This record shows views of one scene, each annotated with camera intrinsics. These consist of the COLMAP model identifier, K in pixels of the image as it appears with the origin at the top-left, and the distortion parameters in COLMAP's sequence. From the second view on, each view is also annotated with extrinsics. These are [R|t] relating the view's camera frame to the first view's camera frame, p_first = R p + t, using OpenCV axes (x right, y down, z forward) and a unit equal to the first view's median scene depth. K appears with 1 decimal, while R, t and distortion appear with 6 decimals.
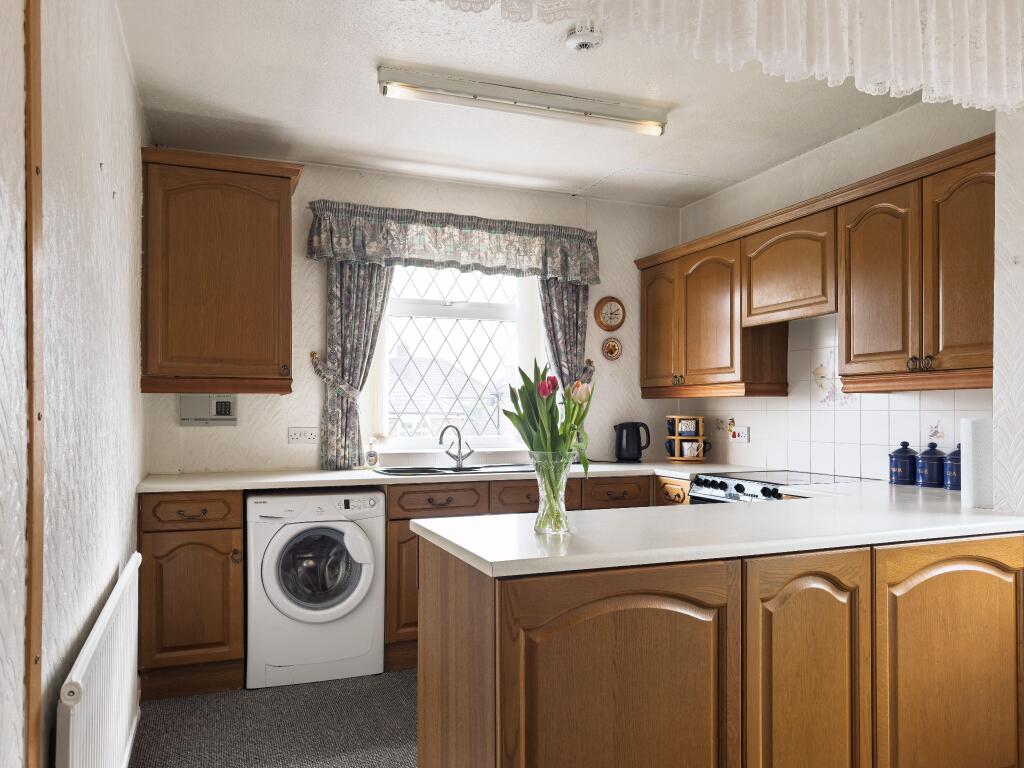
lens RADIAL K [[761.5, 0, 511.4], [0, 761.5, 390.5], [0, 0, 1]] dist [-0.001303, -0.001999]
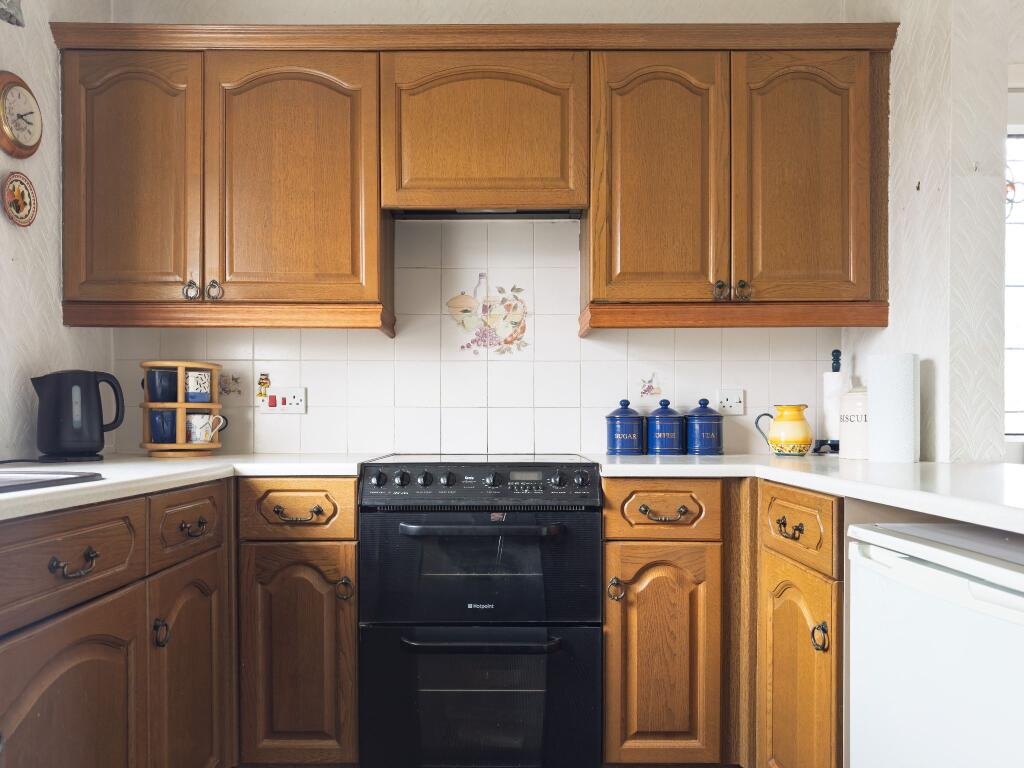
lens RADIAL K [[761.5, 0, 515.6], [0, 761.5, 419.8], [0, 0, 1]] dist [-0.001303, -0.001999]
pose [[0.373840, 0.003294, 0.927487, -0.170220], [-0.025663, 0.999648, 0.006794, 0.062966], [-0.927138, -0.026342, 0.373793, 0.610010]]
